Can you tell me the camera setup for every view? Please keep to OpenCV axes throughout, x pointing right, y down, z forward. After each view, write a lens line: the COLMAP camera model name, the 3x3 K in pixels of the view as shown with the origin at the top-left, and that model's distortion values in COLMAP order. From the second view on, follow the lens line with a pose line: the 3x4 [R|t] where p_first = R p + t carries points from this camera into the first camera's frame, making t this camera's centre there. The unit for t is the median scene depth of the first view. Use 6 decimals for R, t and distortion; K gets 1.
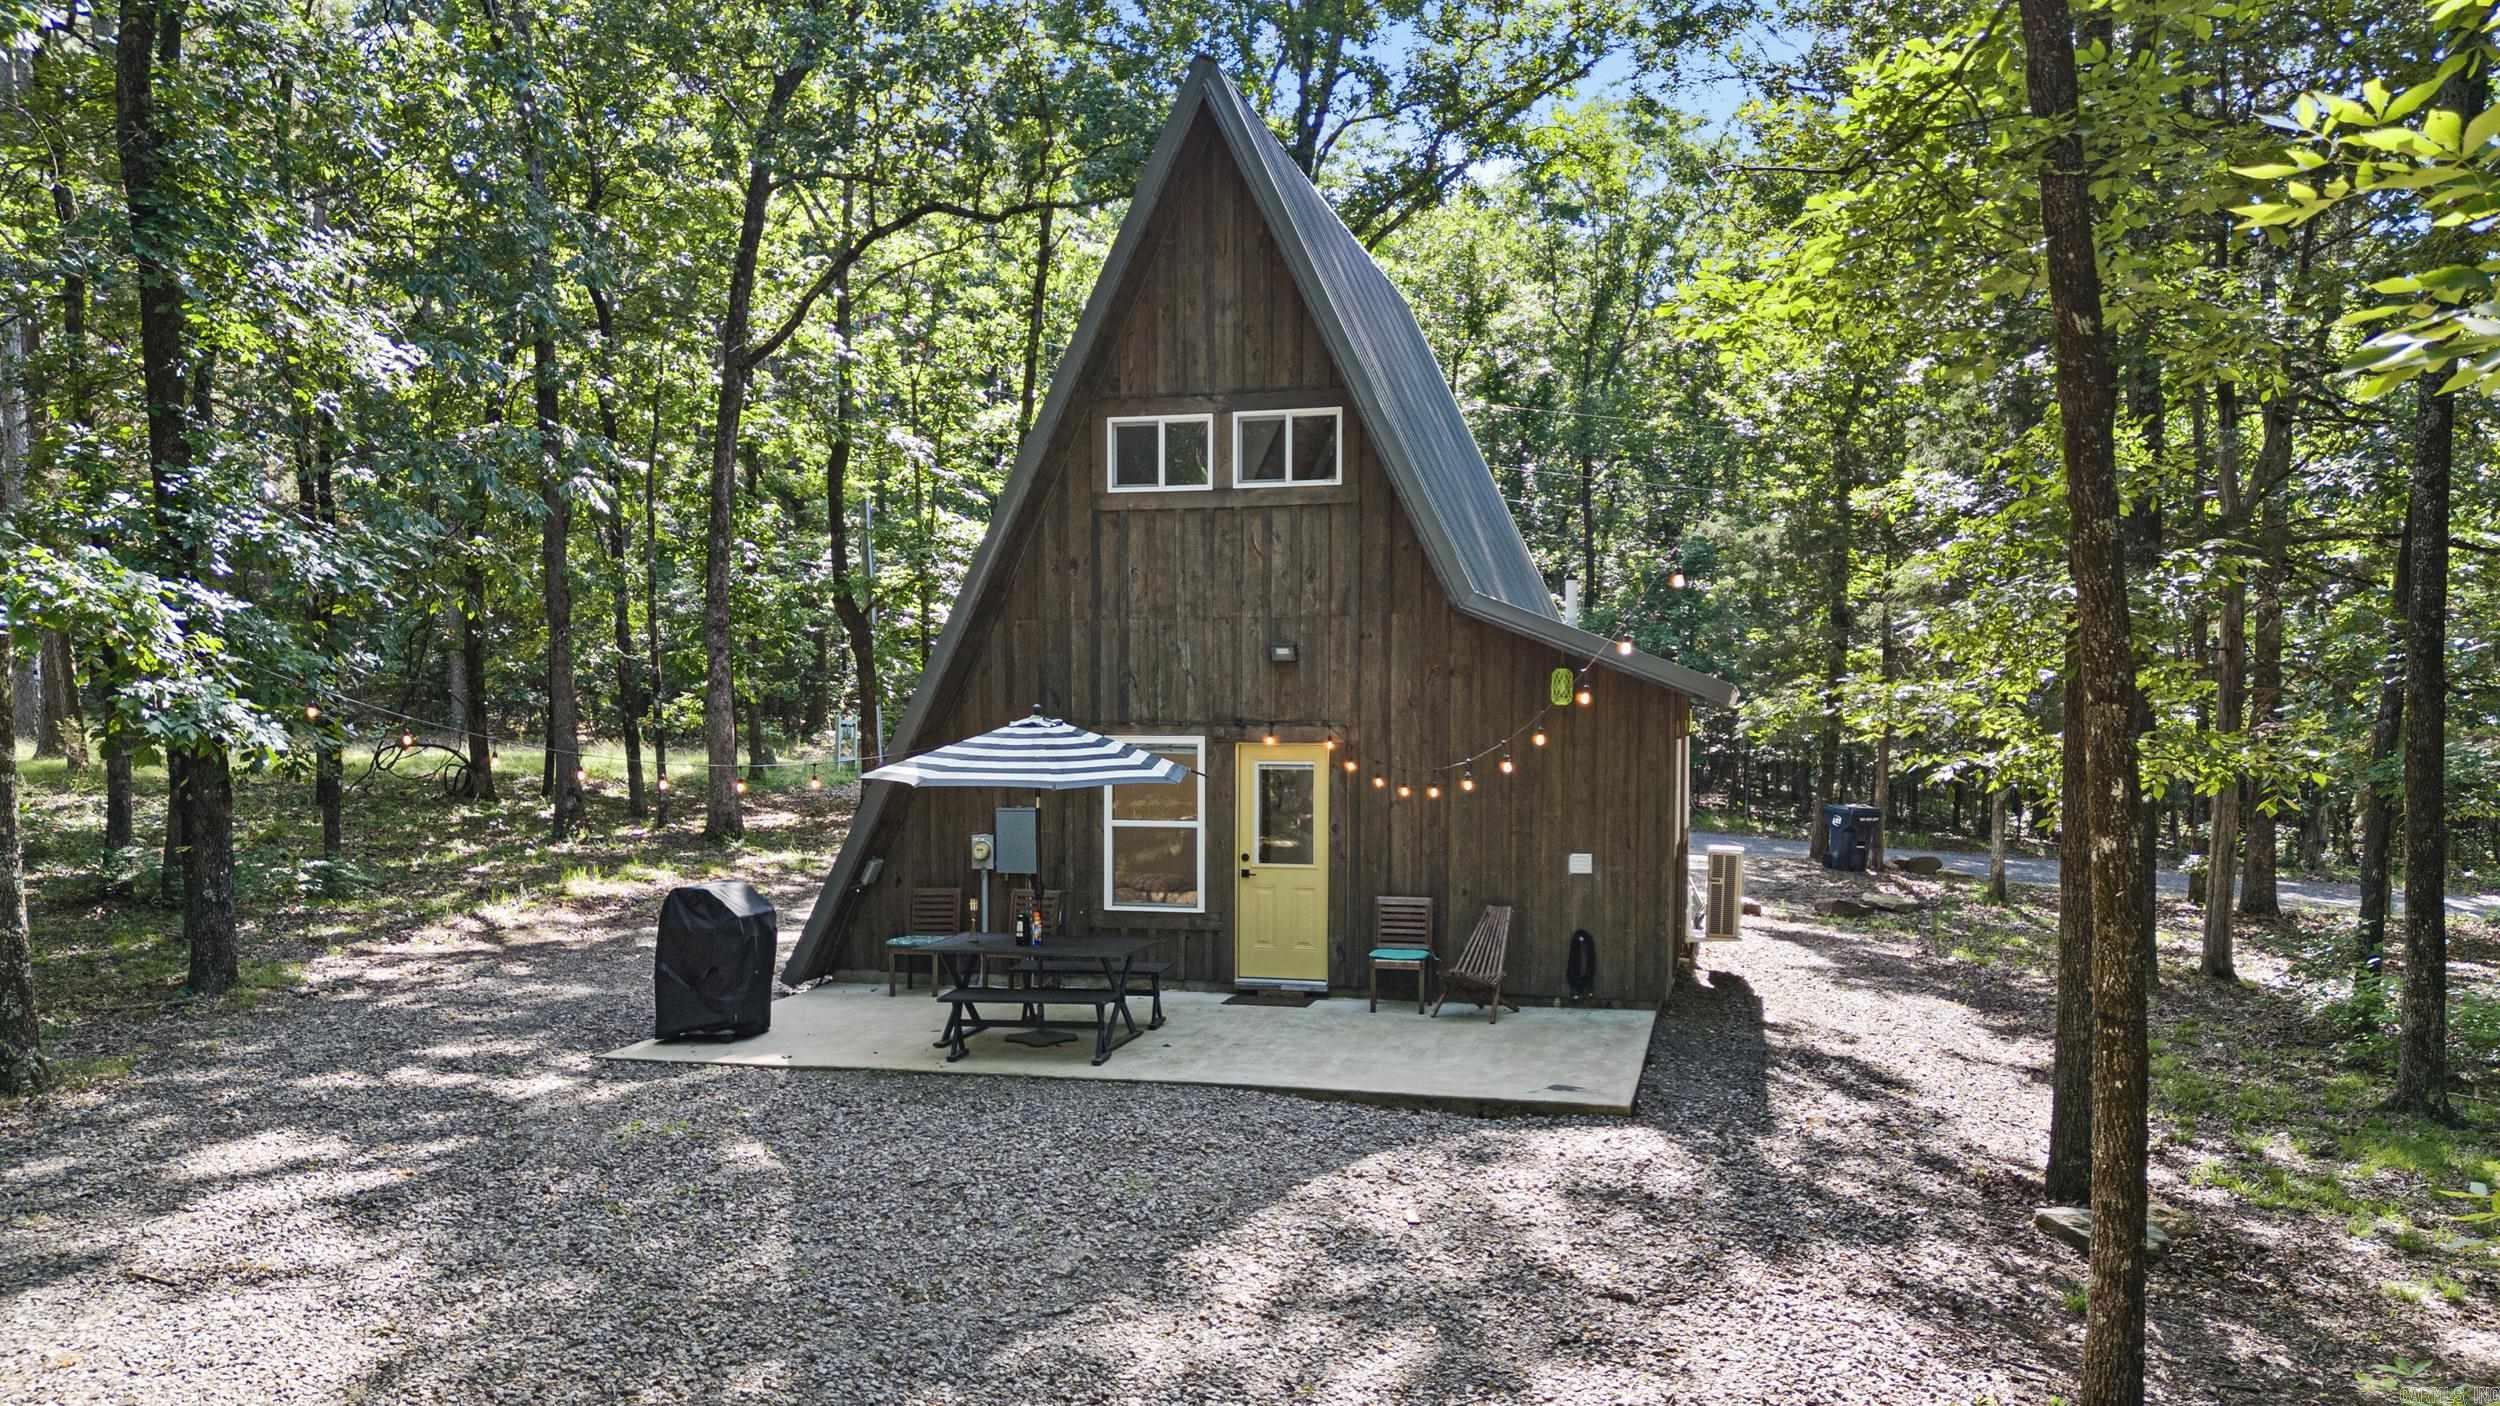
lens RADIAL K [[1936.0, 0, 1214.9], [0, 1936.0, 726.5], [0, 0, 1]] dist [0.043632, -0.055327]
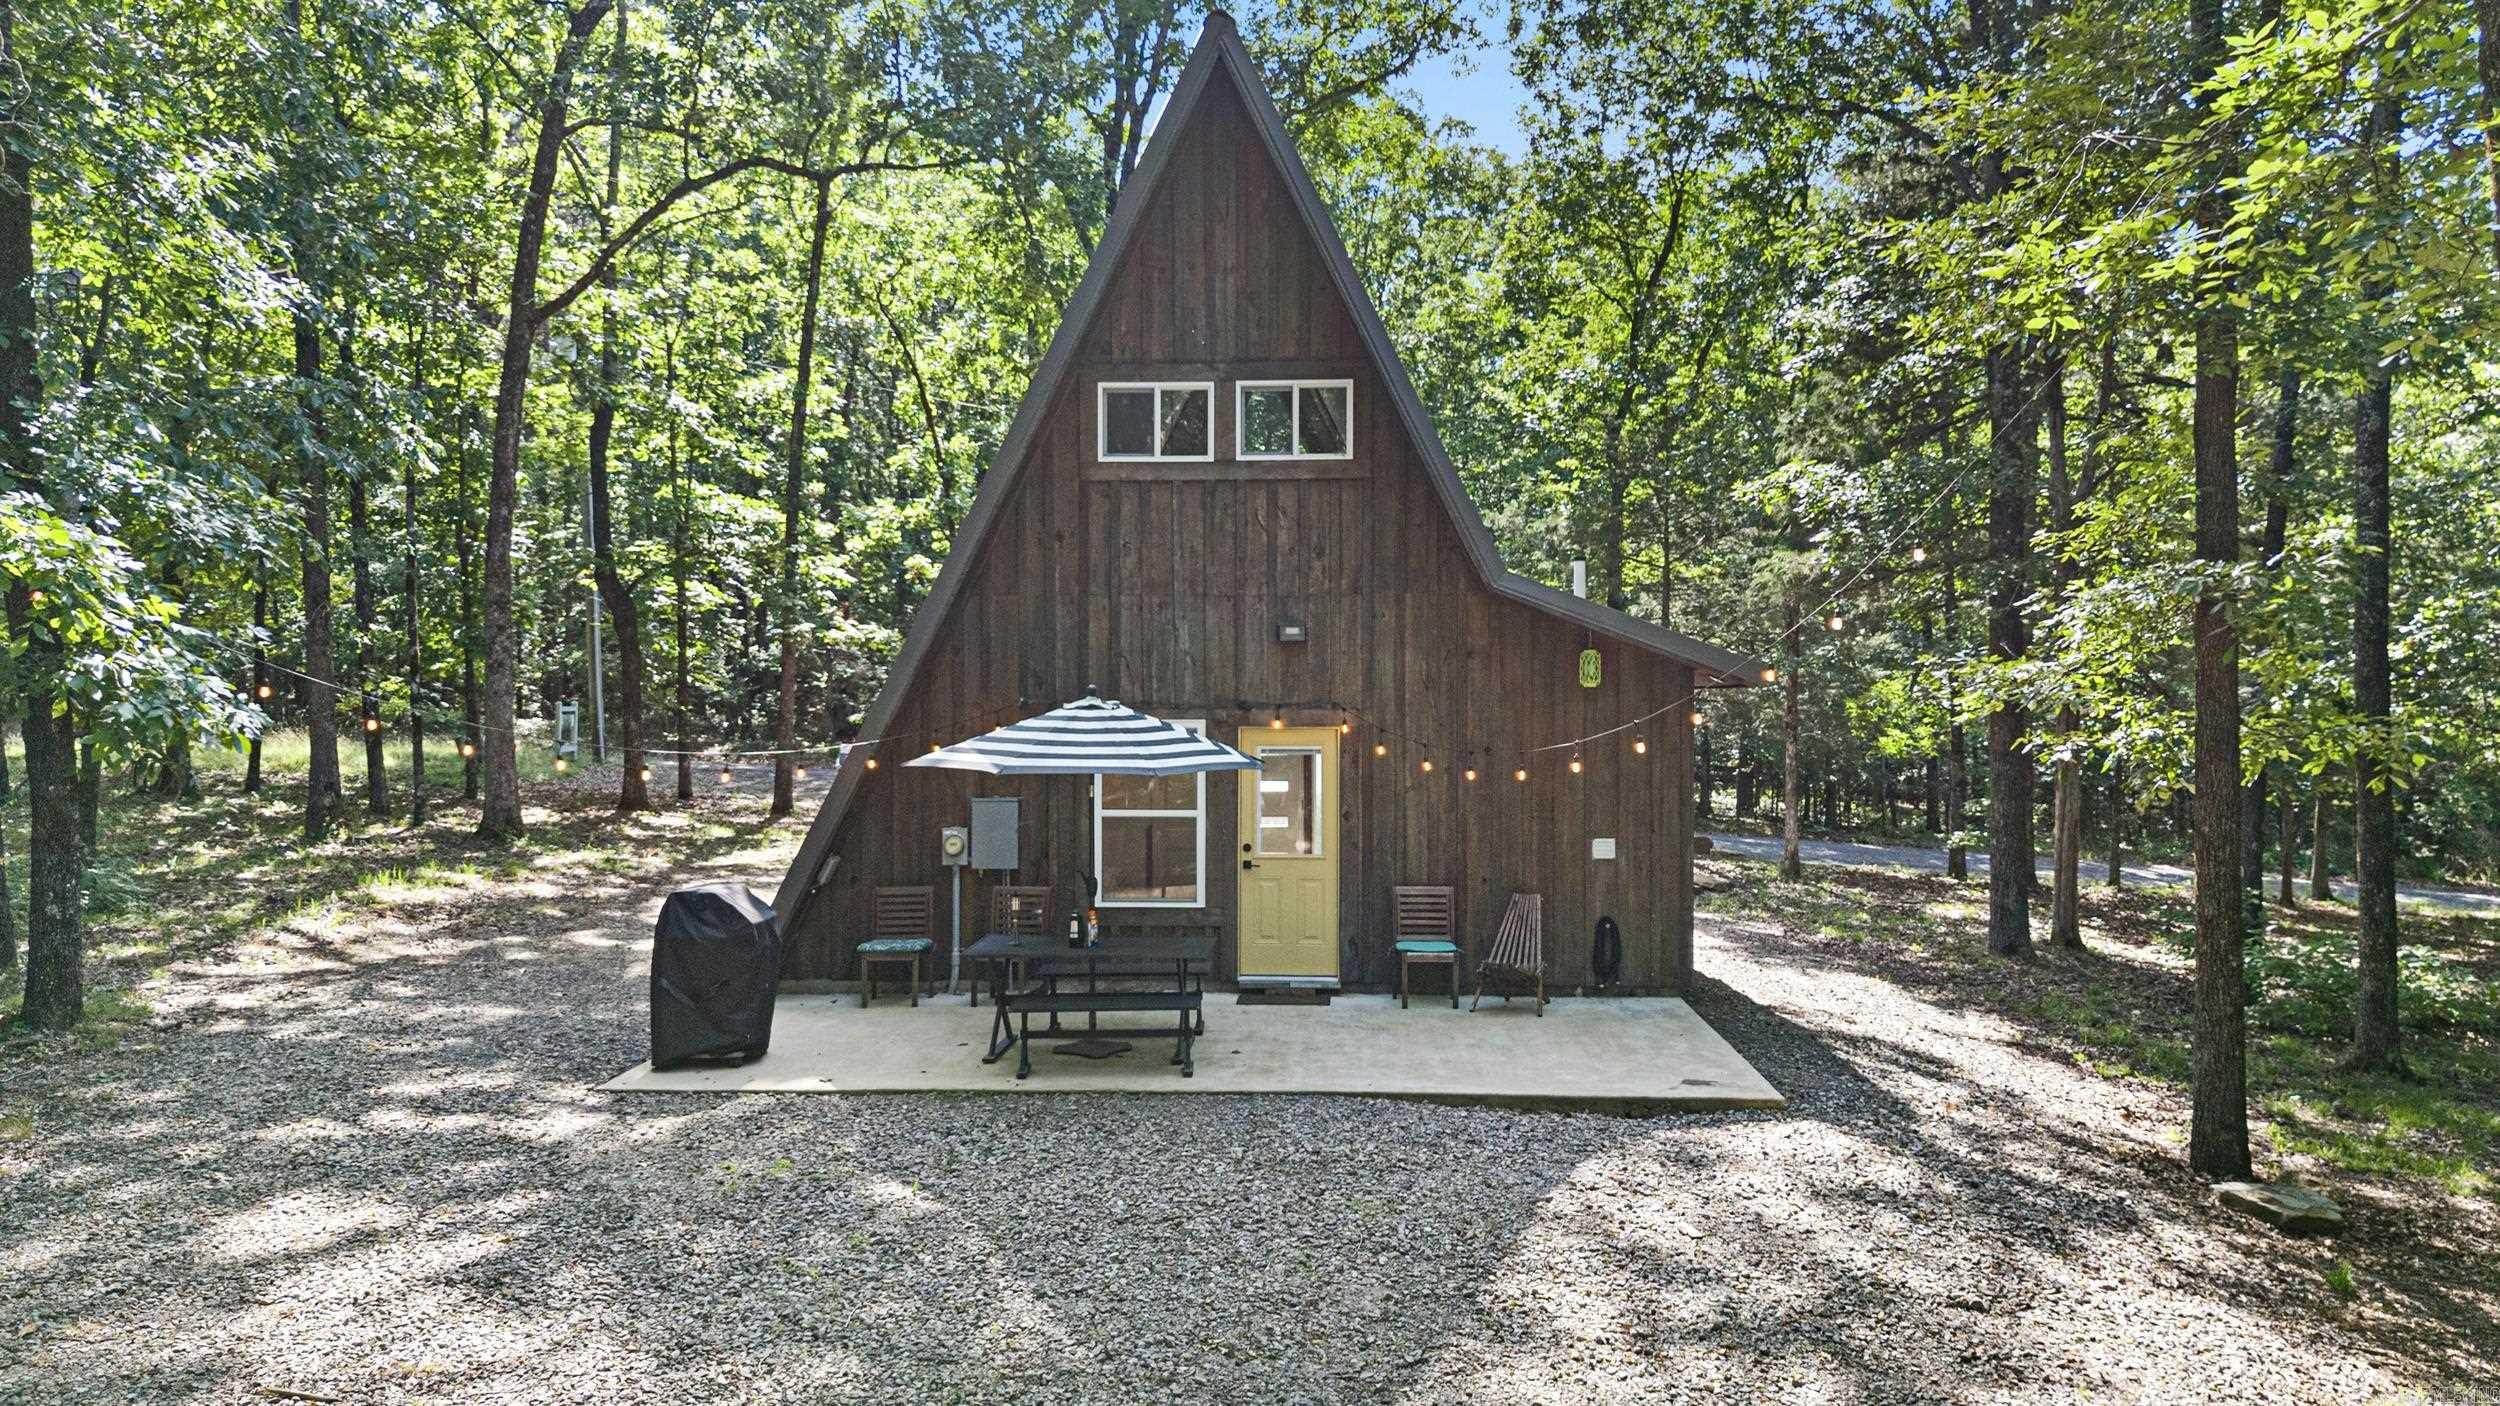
lens RADIAL K [[1936.0, 0, 1248.7], [0, 1936.0, 644.8], [0, 0, 1]] dist [0.043632, -0.055327]
pose [[0.979449, 0.005891, 0.201608, -0.199269], [0.001334, 0.999362, -0.035684, 0.002384], [-0.201690, 0.035219, 0.978816, 0.076198]]
